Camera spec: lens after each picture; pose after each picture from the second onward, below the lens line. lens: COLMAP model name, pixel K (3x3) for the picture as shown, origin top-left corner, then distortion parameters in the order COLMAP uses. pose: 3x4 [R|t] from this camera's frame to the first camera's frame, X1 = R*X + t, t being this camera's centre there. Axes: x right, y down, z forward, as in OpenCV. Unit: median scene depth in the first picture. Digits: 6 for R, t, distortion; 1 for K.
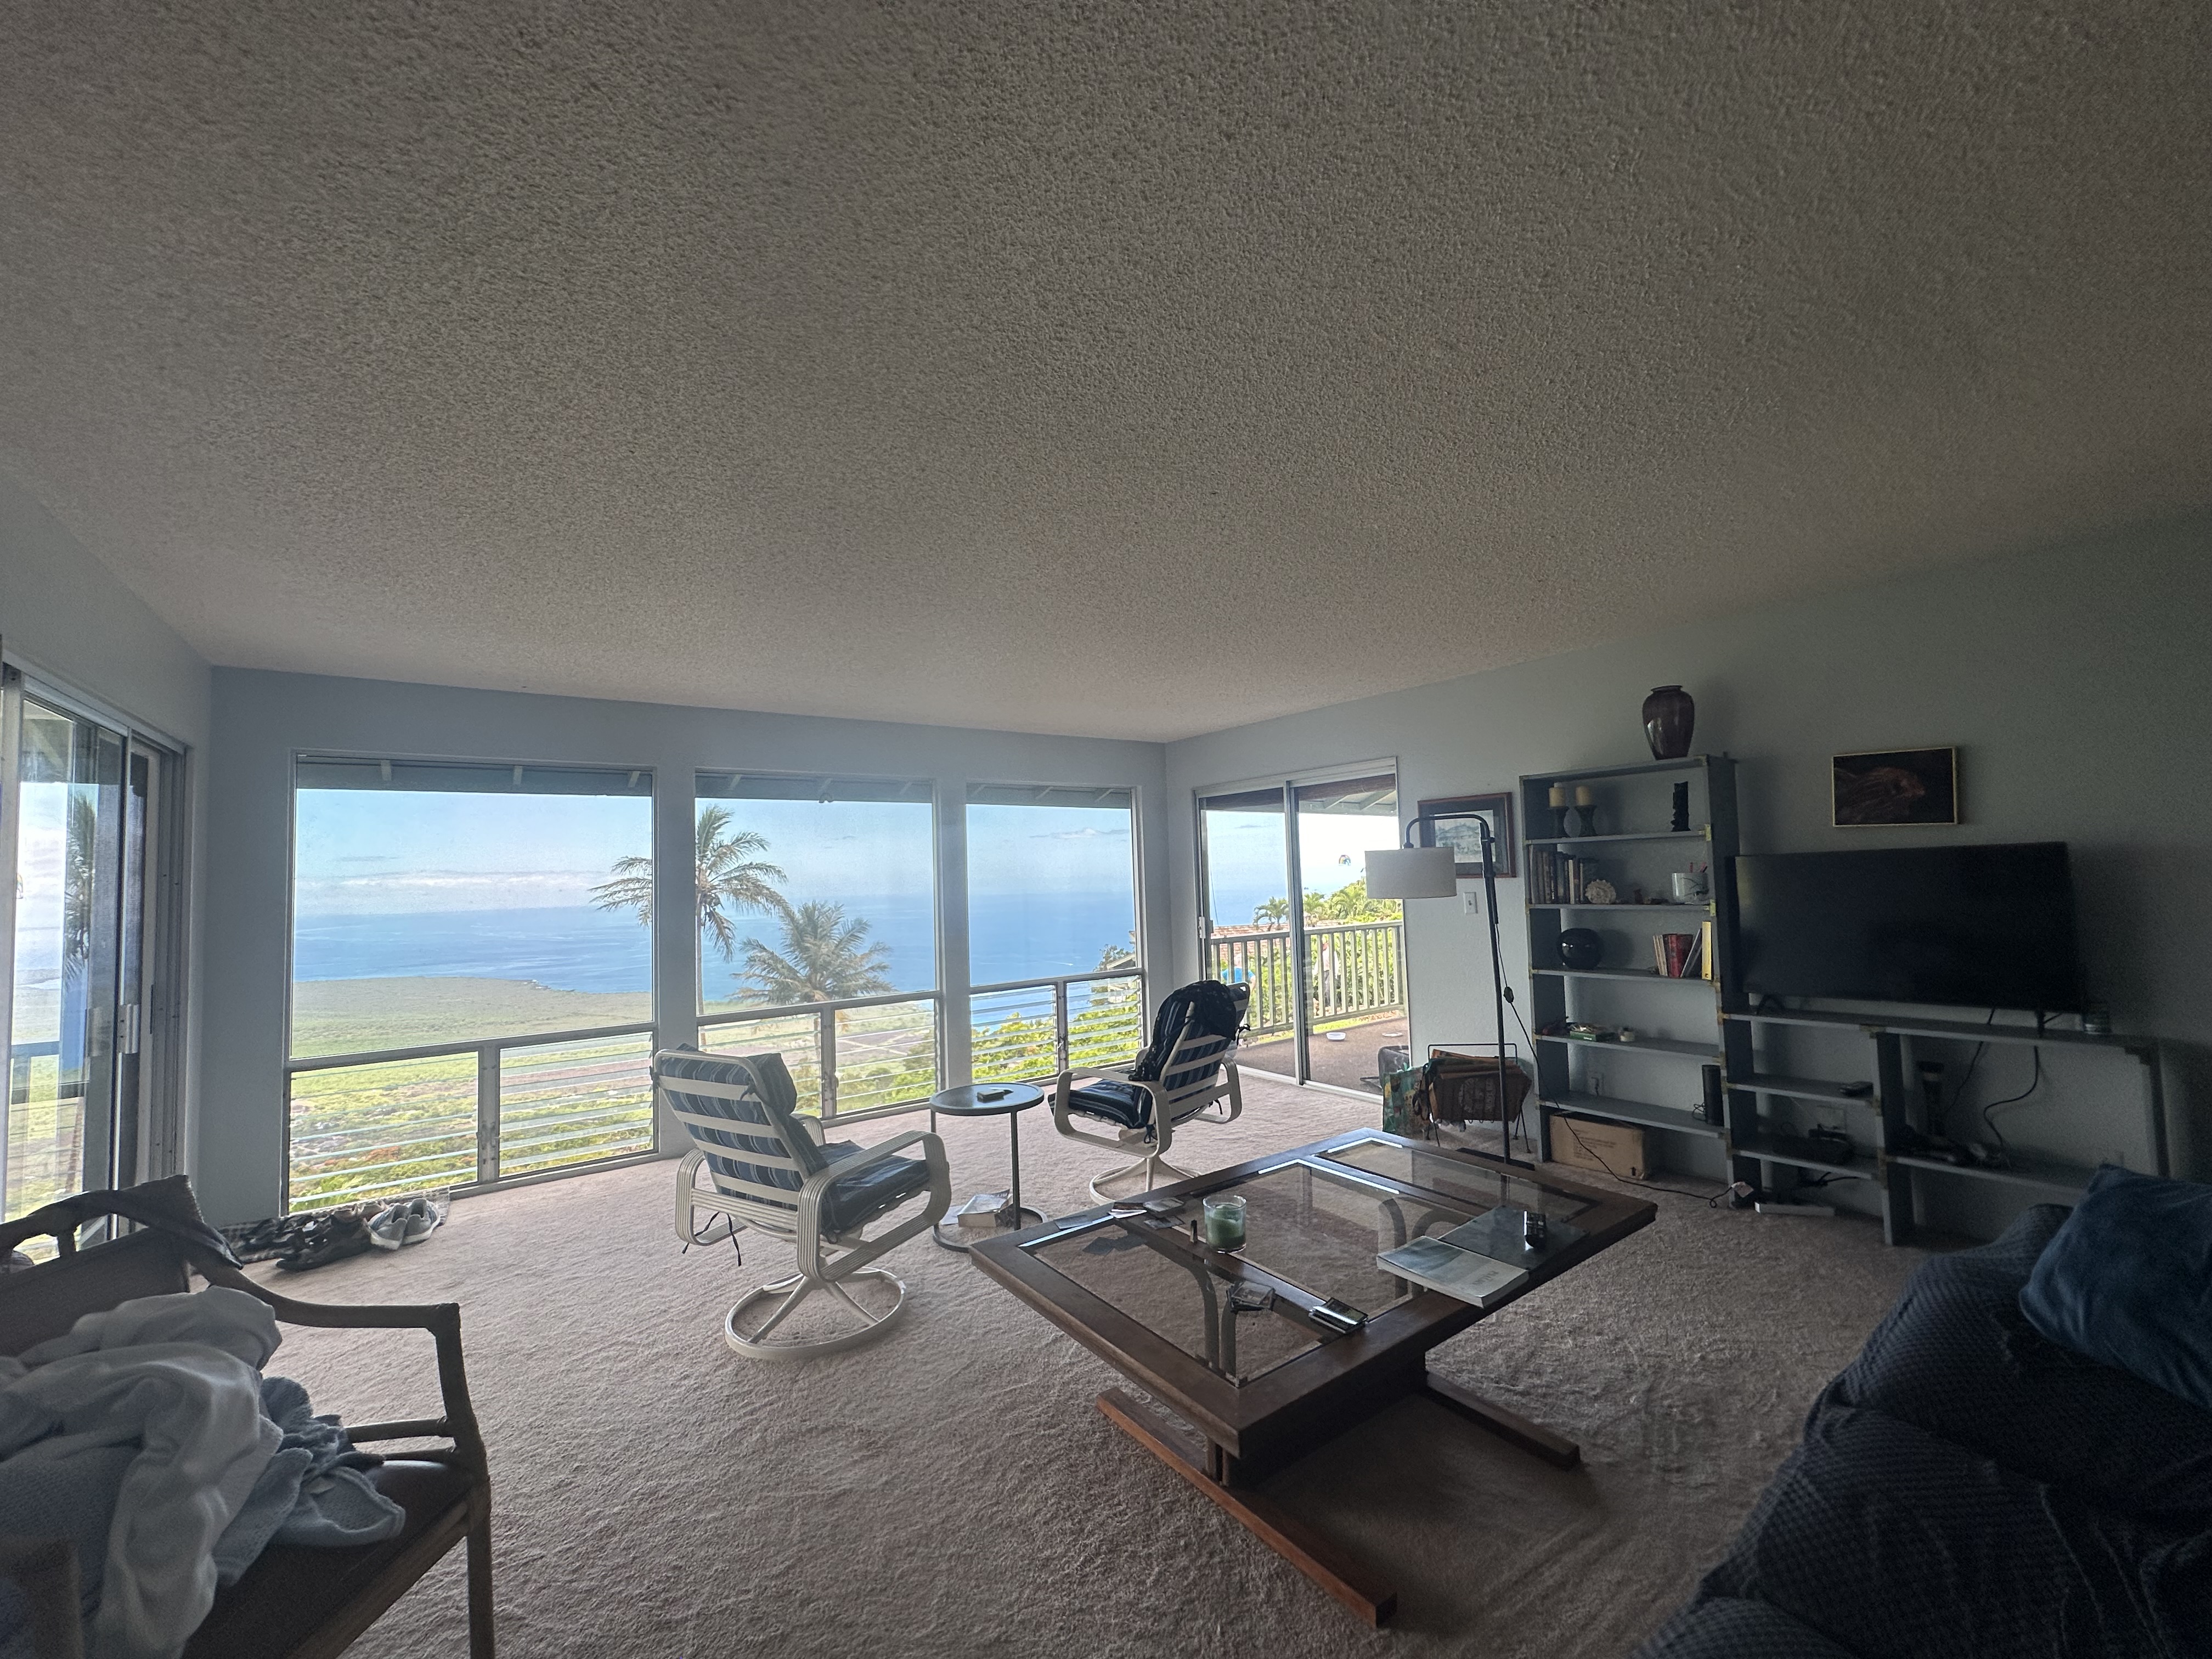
lens RADIAL K [[888.9, 0, 1102.9], [0, 888.9, 829.8], [0, 0, 1]] dist [0.000375, -0.001232]
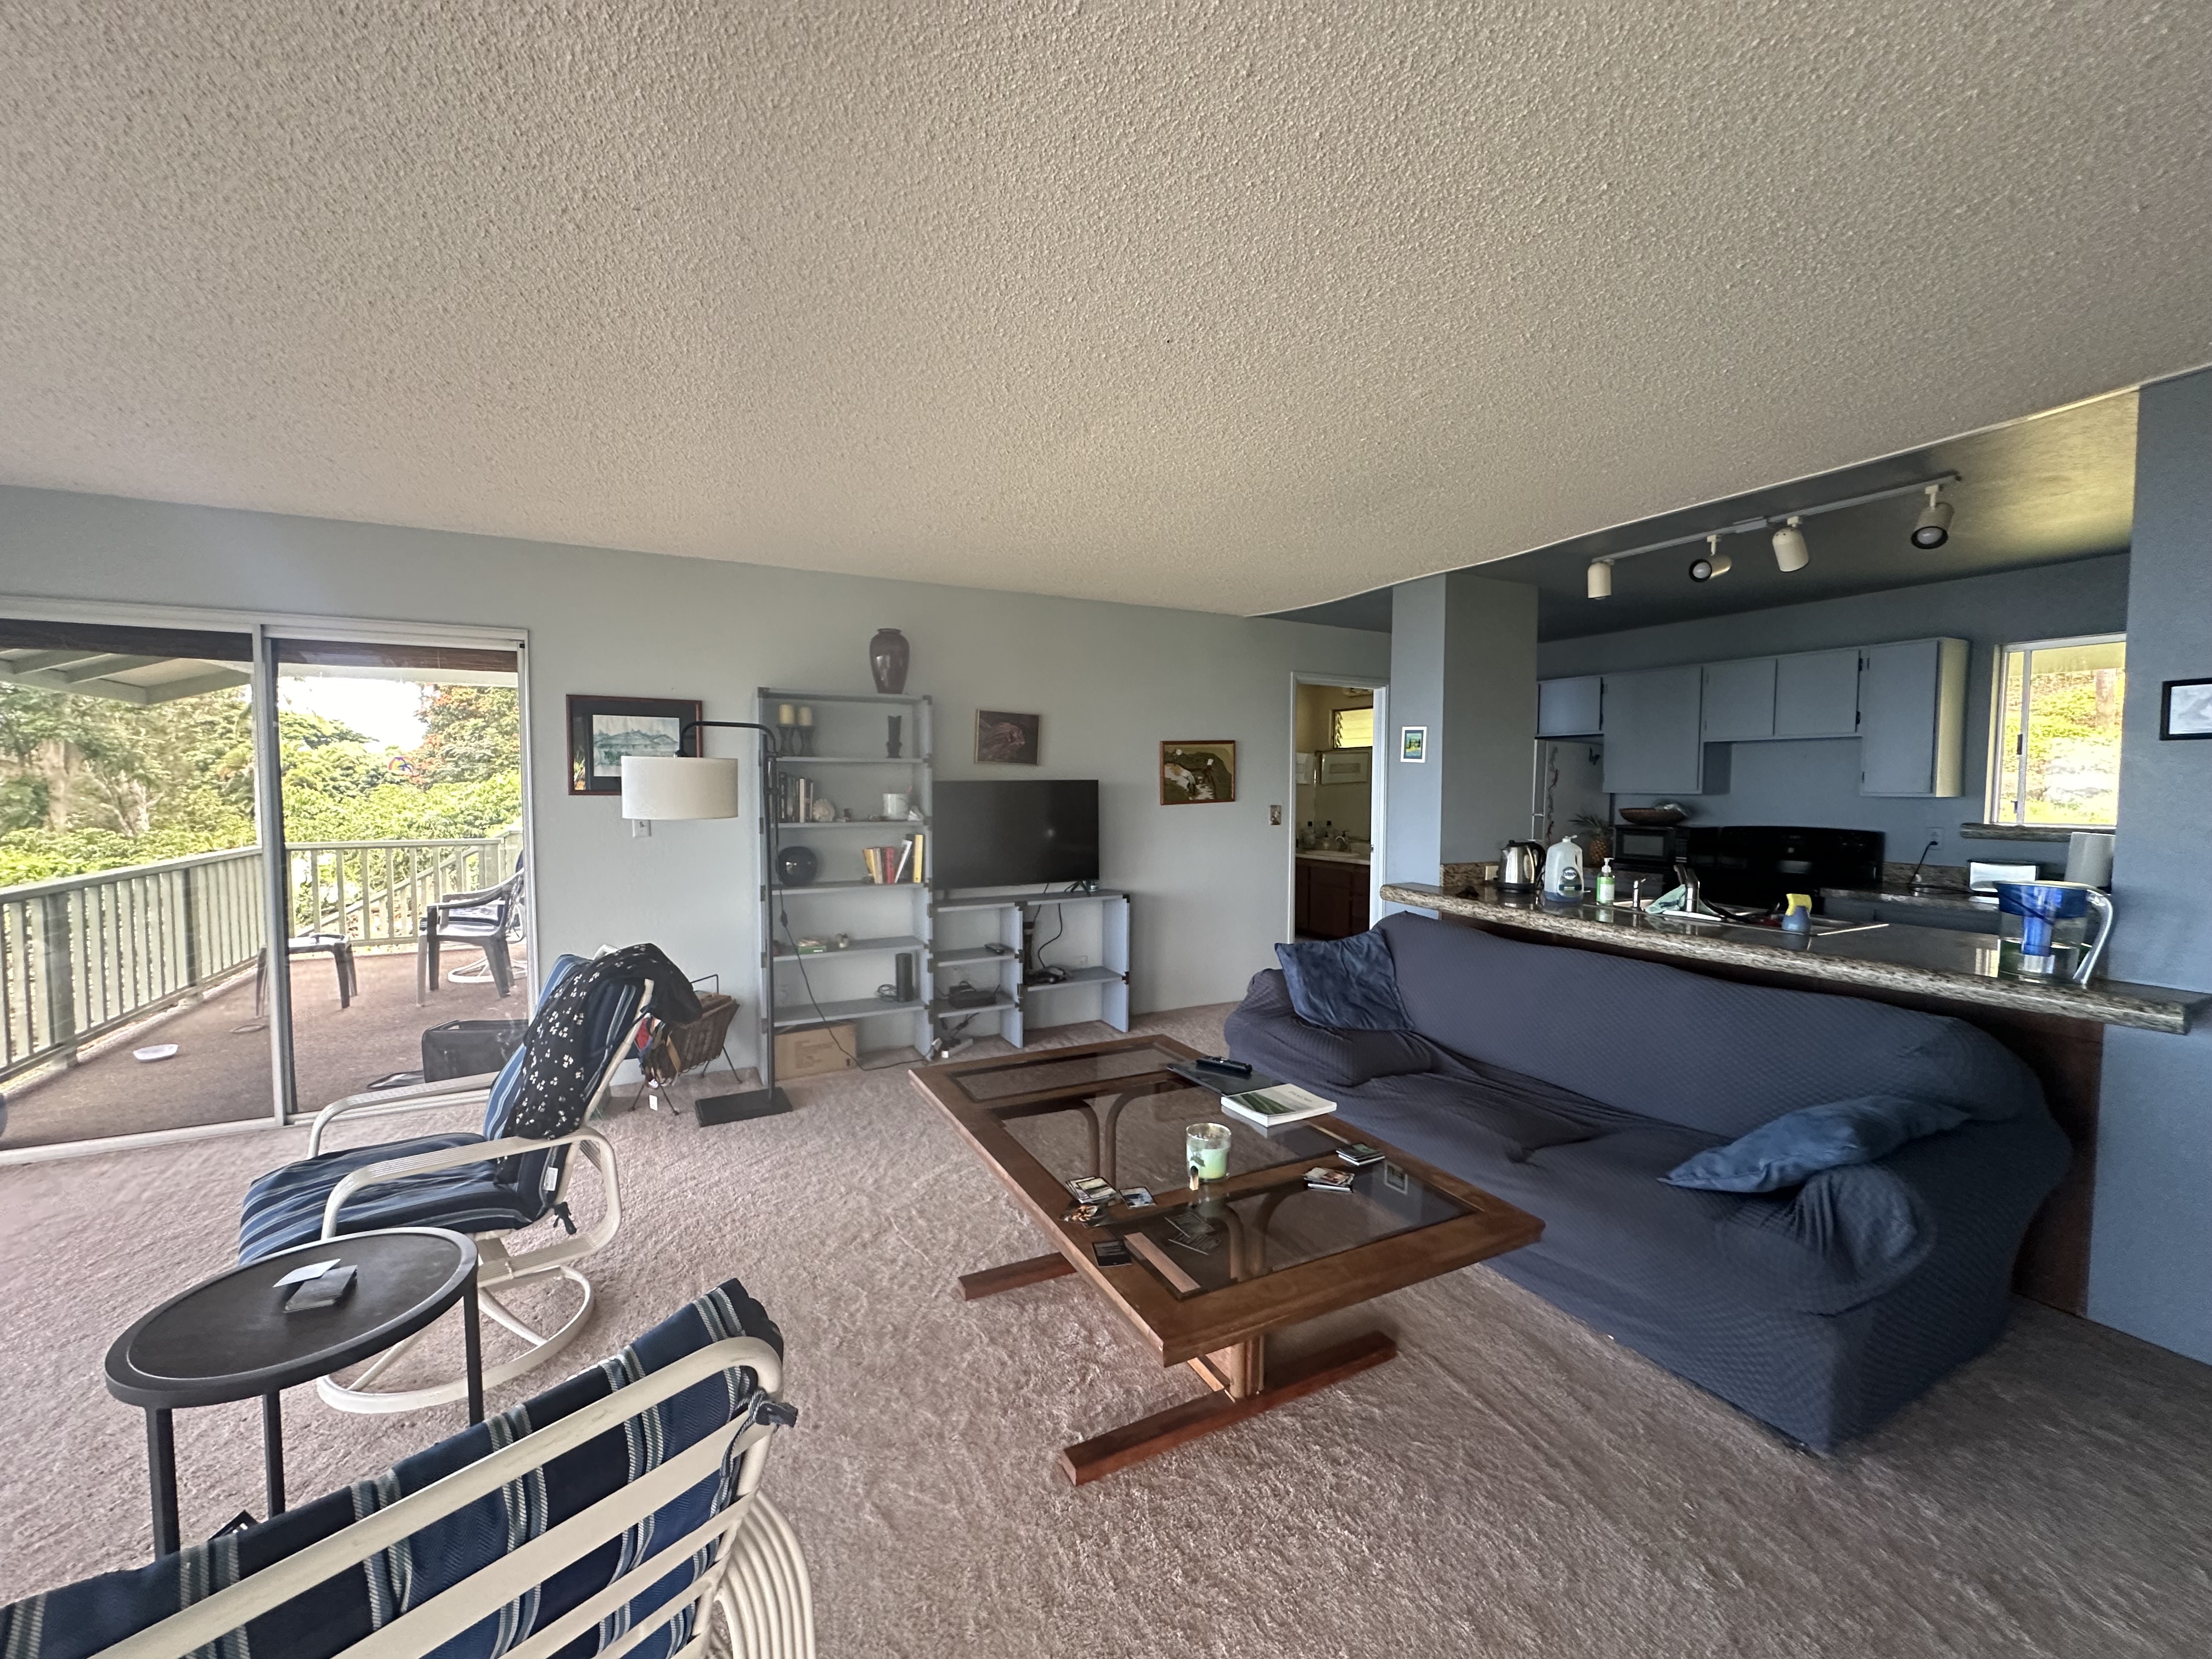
lens RADIAL K [[888.9, 0, 1110.1], [0, 888.9, 829.8], [0, 0, 1]] dist [0.000375, -0.001232]
pose [[0.159947, -0.020679, 0.986909, -0.445148], [-0.062189, 0.997583, 0.030982, 0.042005], [-0.985165, -0.066330, 0.158274, 0.536990]]
